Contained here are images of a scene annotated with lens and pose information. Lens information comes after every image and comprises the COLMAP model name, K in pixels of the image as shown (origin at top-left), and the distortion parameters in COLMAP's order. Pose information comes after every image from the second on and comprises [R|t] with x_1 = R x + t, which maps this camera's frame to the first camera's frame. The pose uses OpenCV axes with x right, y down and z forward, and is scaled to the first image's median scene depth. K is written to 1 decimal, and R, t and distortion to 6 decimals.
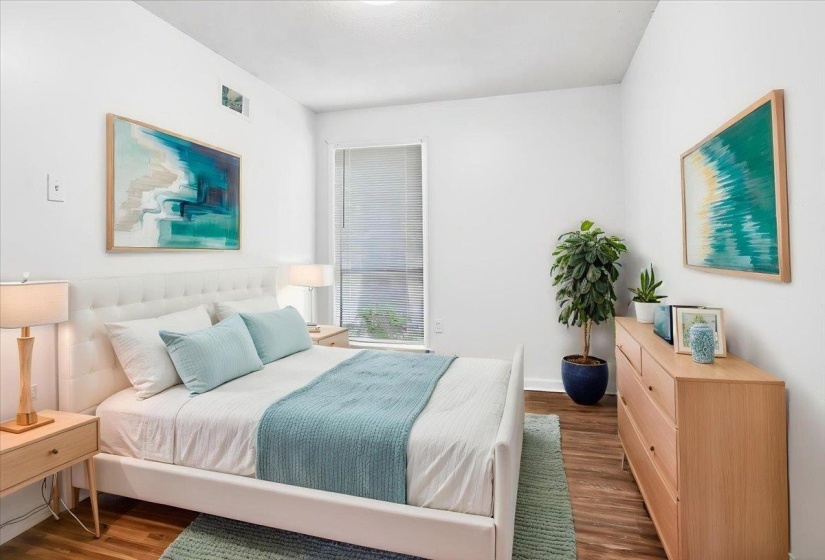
lens RADIAL K [[405.8, 0, 408.3], [0, 405.8, 279.6], [0, 0, 1]] dist [-0.066203, 0.025531]
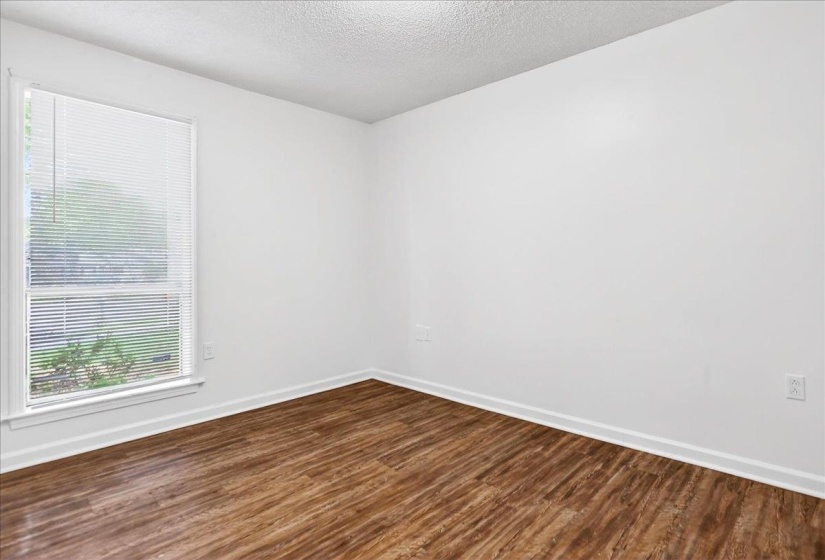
lens RADIAL K [[405.8, 0, 408.3], [0, 405.8, 279.6], [0, 0, 1]] dist [-0.066203, 0.025531]
pose [[0.516857, -0.035600, 0.855331, -0.885178], [0.058069, 0.998292, 0.006461, -0.024400], [-0.854100, 0.046329, 0.518041, 0.491453]]
